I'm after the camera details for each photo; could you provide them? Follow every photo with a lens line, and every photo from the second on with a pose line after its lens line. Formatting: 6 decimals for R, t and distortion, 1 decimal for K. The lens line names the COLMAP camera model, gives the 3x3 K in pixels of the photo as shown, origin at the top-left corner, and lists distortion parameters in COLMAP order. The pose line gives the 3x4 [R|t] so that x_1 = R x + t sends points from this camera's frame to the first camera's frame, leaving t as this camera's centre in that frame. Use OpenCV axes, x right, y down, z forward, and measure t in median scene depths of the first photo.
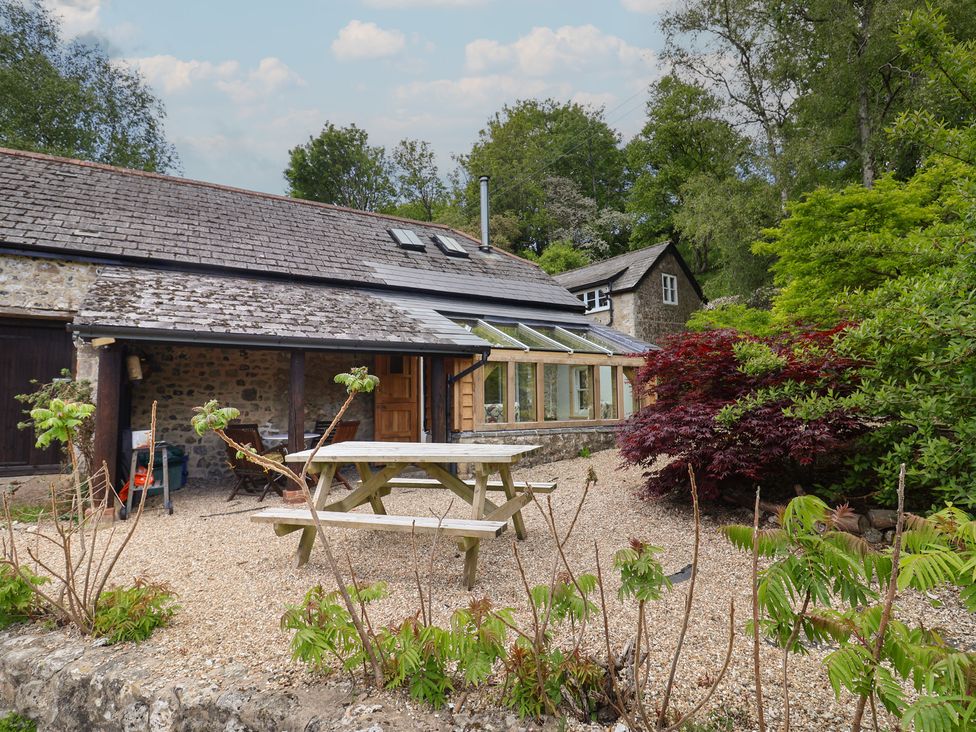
lens RADIAL K [[564.5, 0, 488.0], [0, 564.5, 366.0], [0, 0, 1]] dist [0.000188, -0.001371]
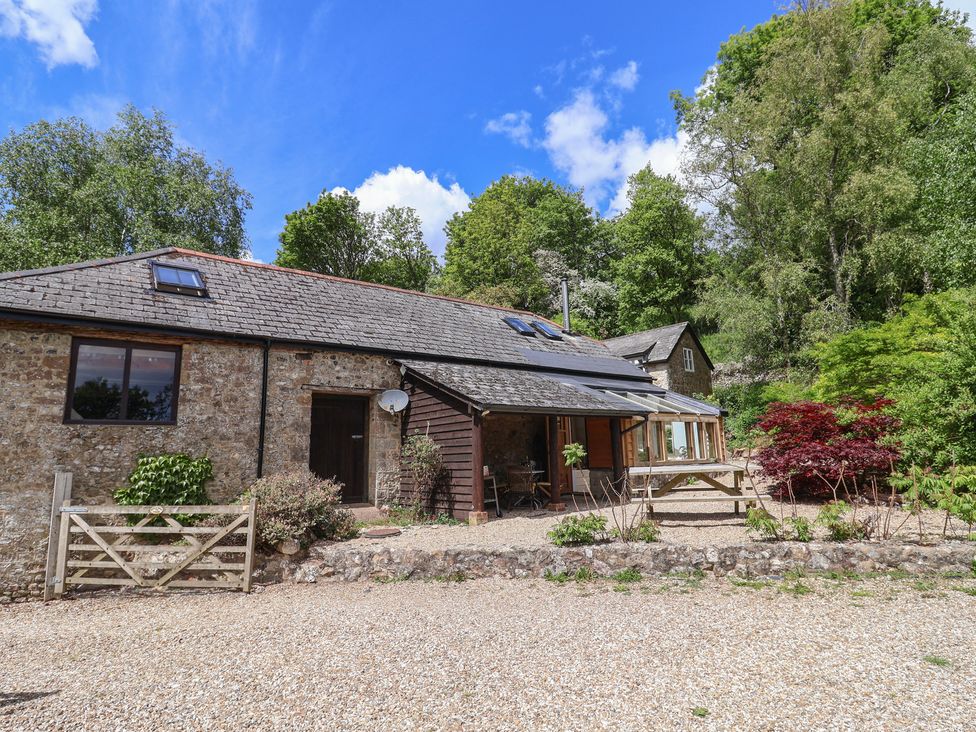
lens RADIAL K [[604.6, 0, 488.0], [0, 604.6, 366.0], [0, 0, 1]] dist [0.004077, -0.011852]
pose [[0.990519, 0.000712, 0.137373, -0.165125], [0.011455, 0.996076, -0.087759, -0.004252], [-0.136897, 0.088500, 0.986624, -0.148420]]
